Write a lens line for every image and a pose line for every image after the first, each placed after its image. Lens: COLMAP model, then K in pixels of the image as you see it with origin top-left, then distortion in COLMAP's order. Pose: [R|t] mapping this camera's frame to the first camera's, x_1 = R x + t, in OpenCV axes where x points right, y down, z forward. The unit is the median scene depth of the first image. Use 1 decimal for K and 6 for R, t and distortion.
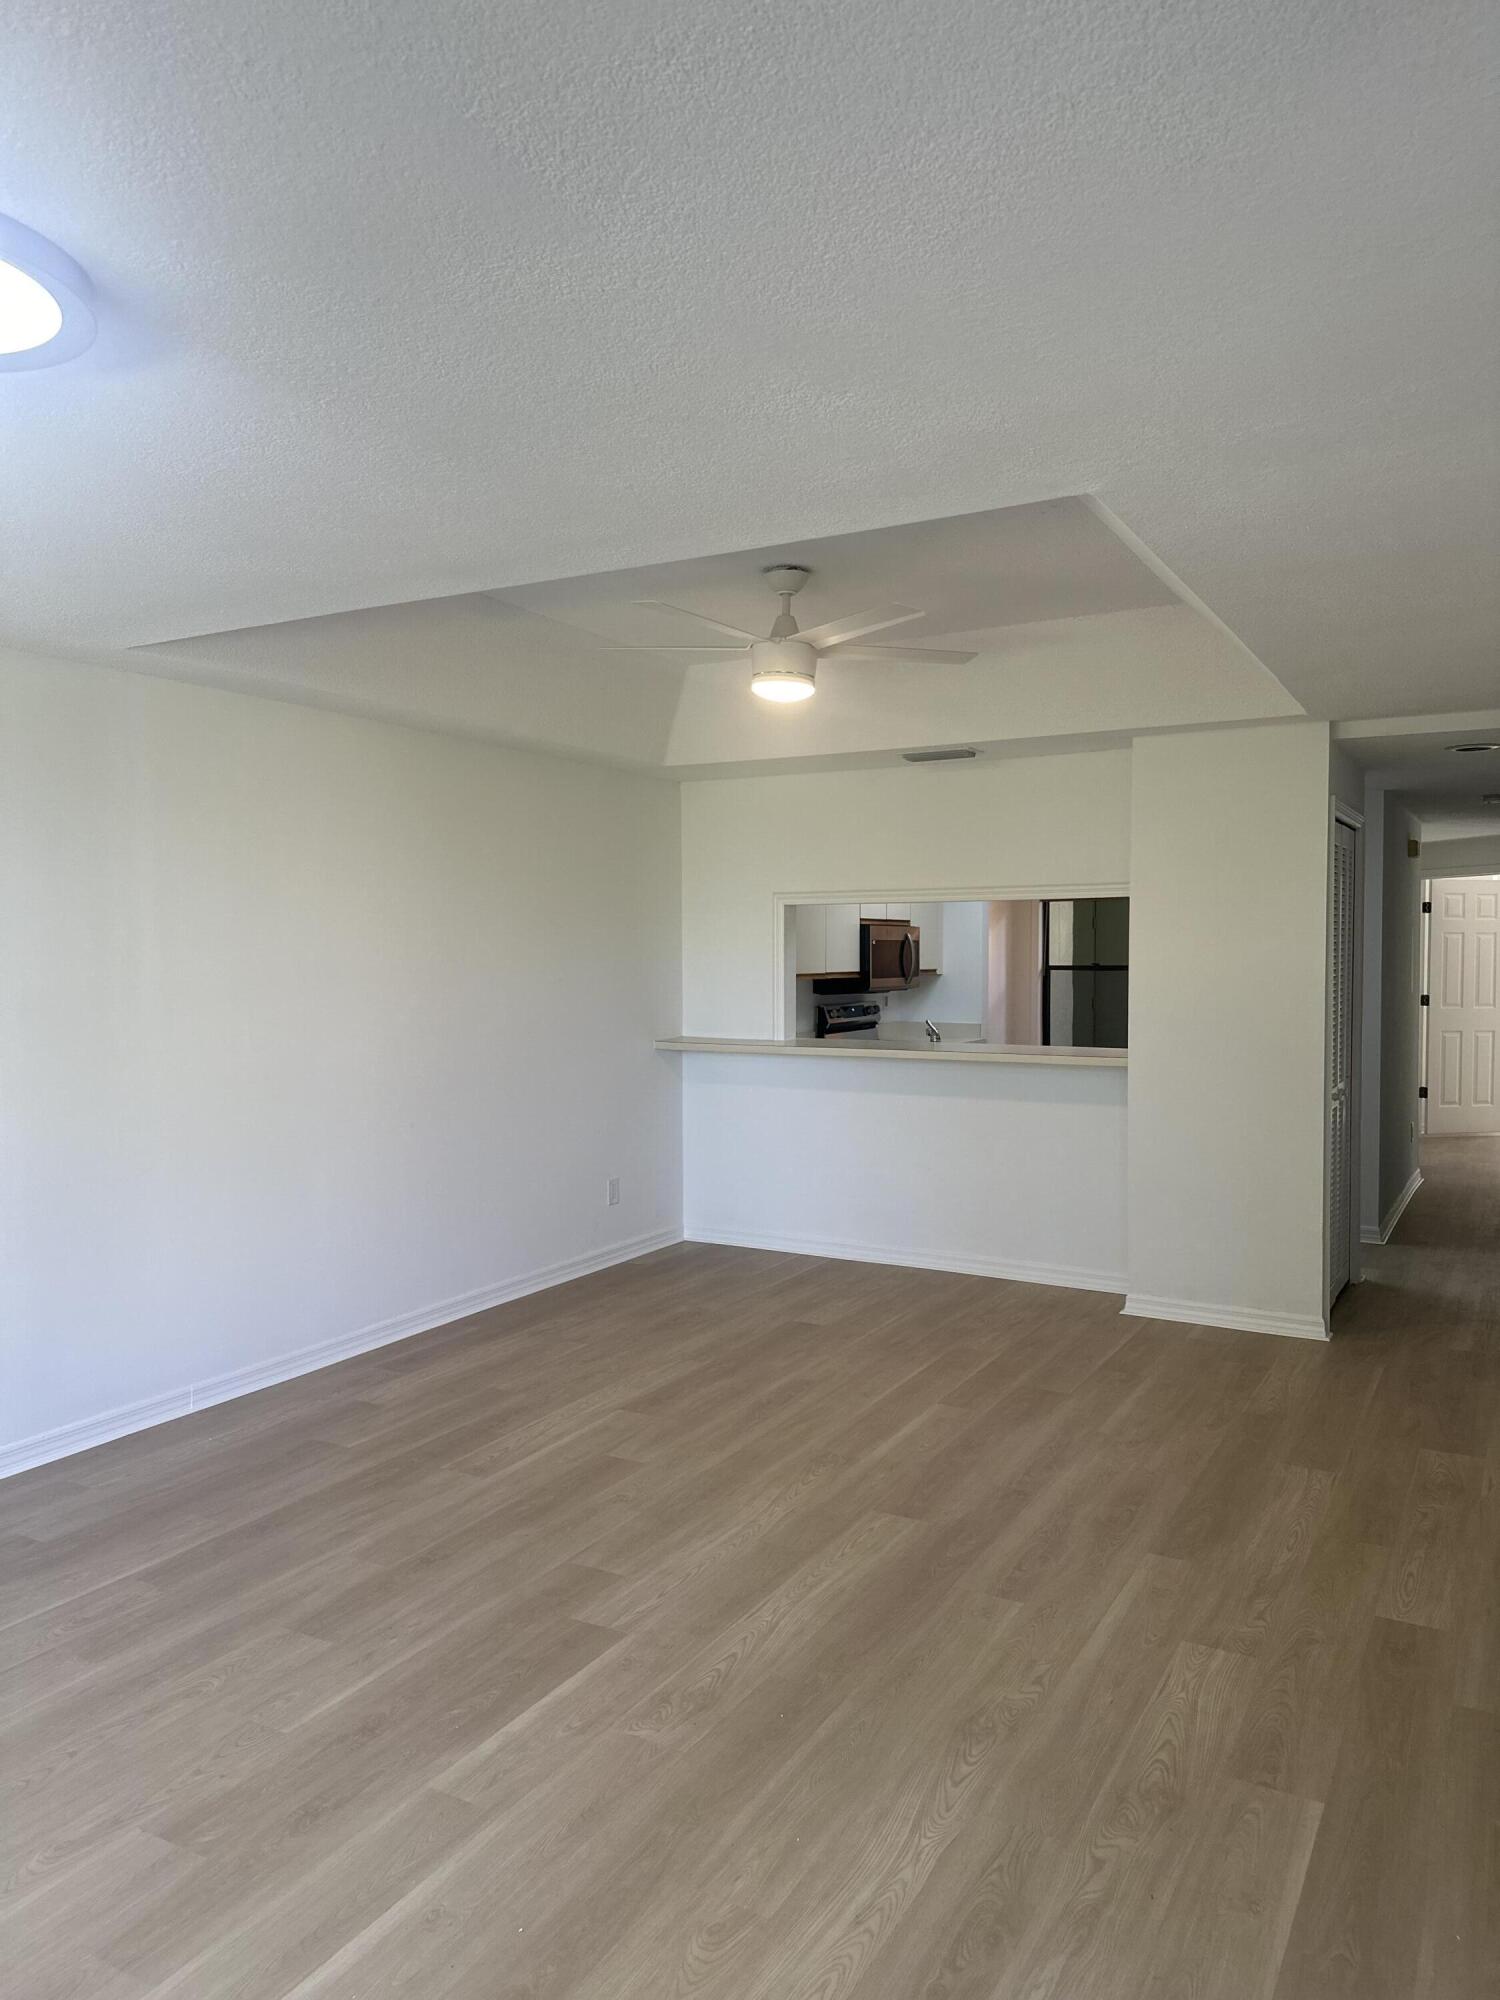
lens RADIAL K [[1414.0, 0, 732.0], [0, 1414.0, 998.0], [0, 0, 1]] dist [0.072398, -0.077038]
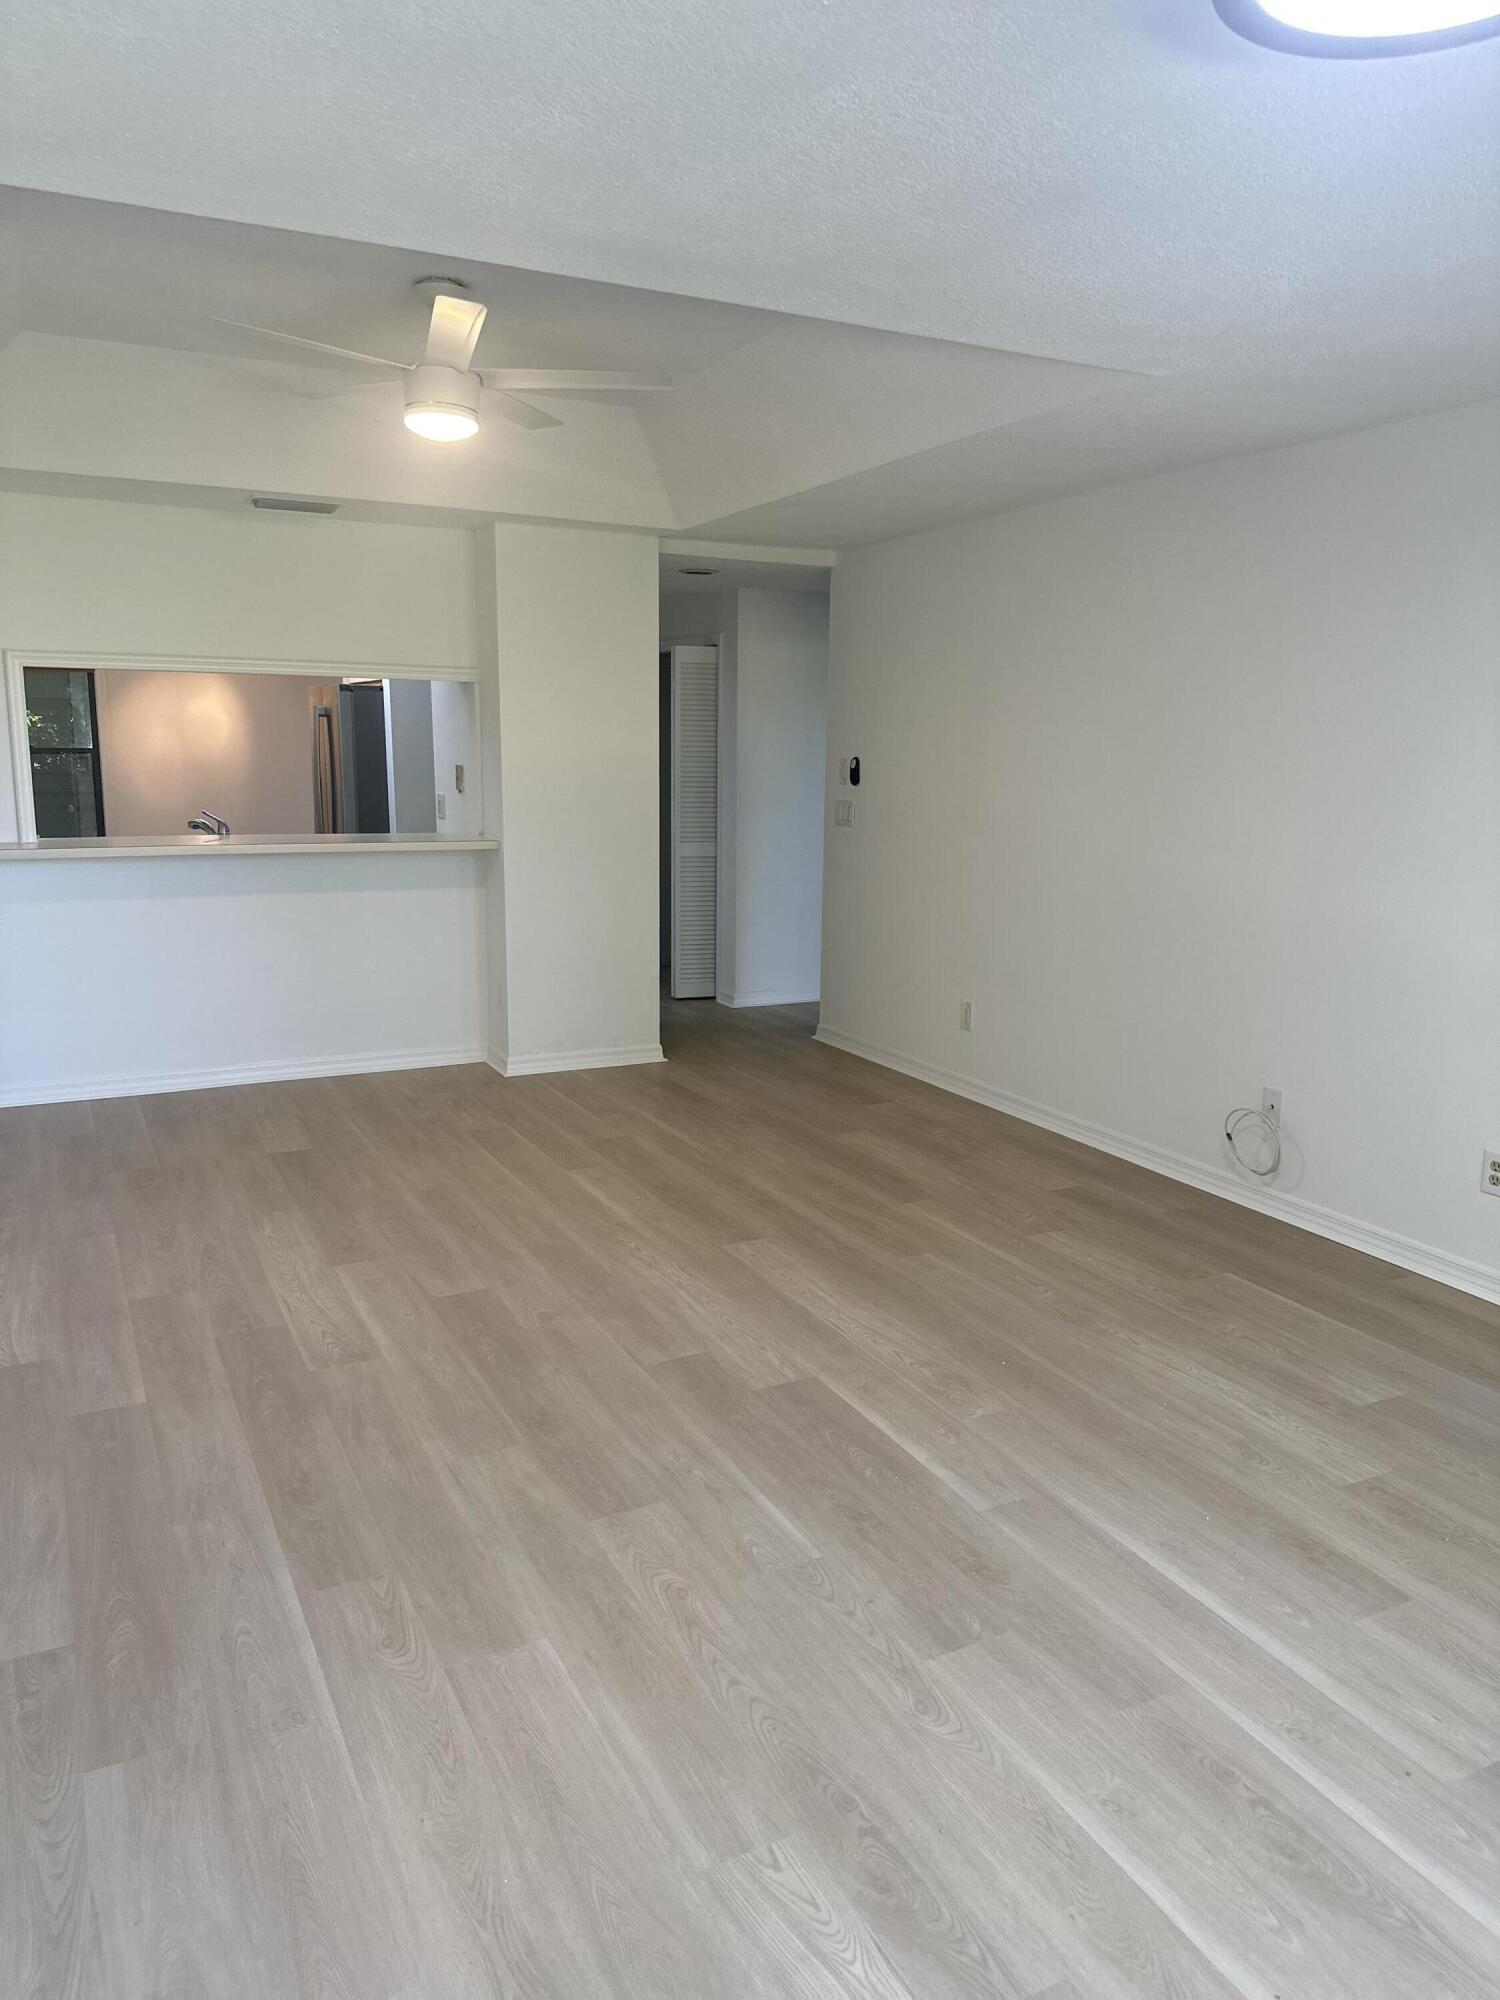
lens RADIAL K [[1394.2, 0, 759.2], [0, 1394.2, 1016.9], [0, 0, 1]] dist [0.179663, -0.277379]
pose [[0.542718, -0.149980, 0.826416, -0.746004], [0.014971, 0.985499, 0.169019, -0.004437], [-0.839781, -0.079357, 0.537094, 0.384574]]
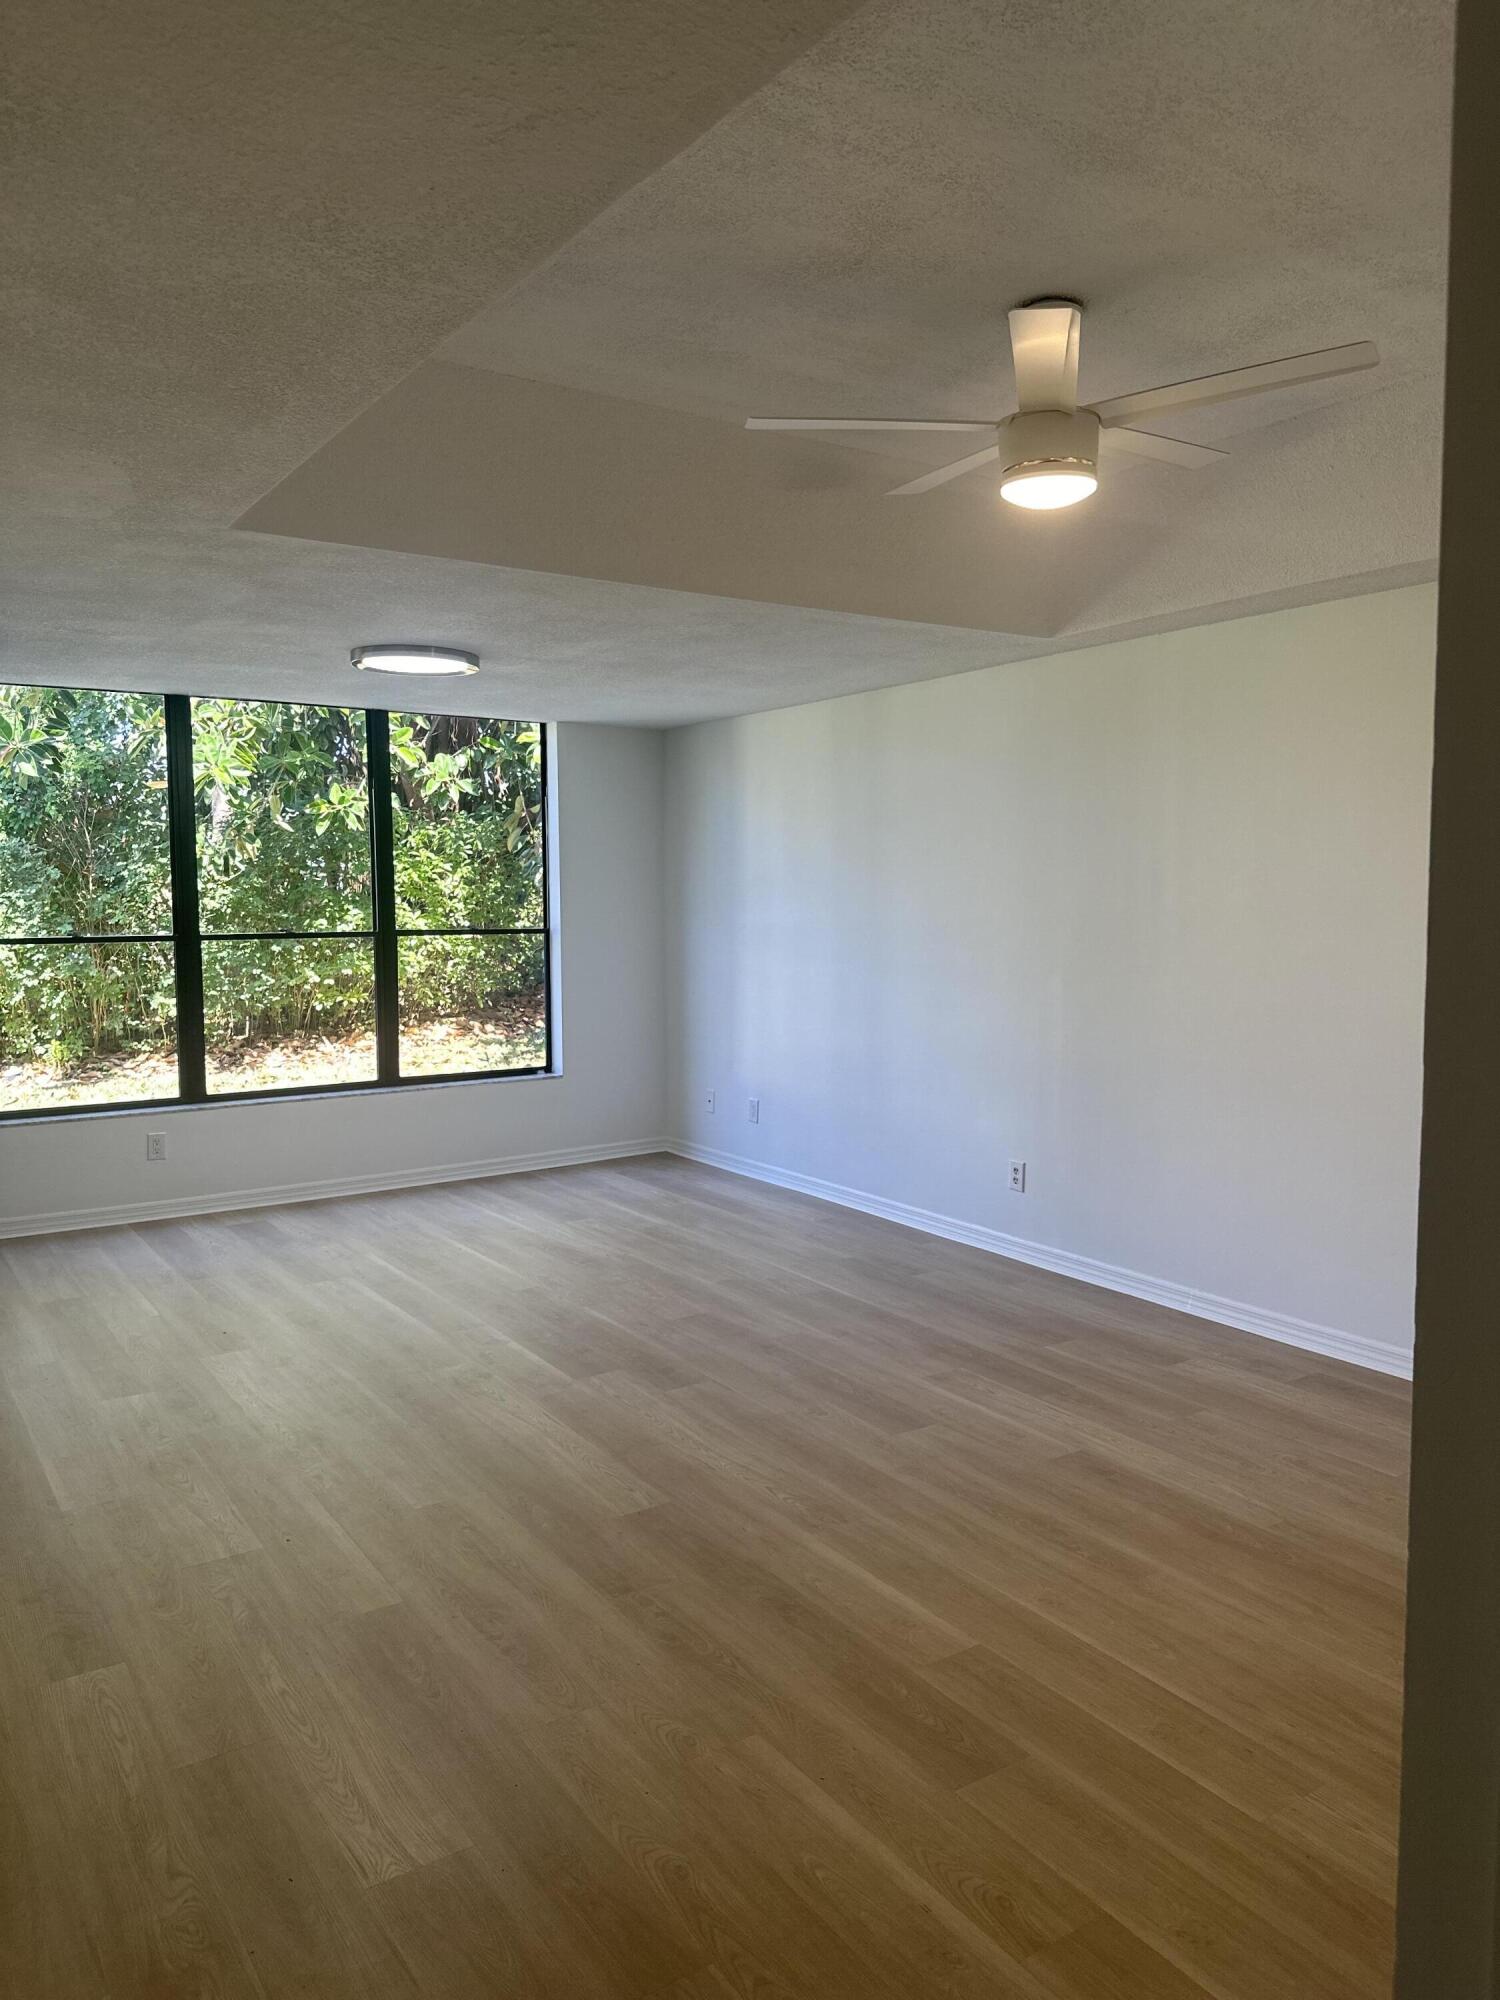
lens RADIAL K [[1394.2, 0, 759.2], [0, 1394.2, 1016.9], [0, 0, 1]] dist [0.179663, -0.277379]
pose [[-0.440038, 0.089217, -0.893536, 0.829939], [-0.023553, 0.993563, 0.110803, -0.049410], [0.897670, 0.069803, -0.435104, 1.378772]]
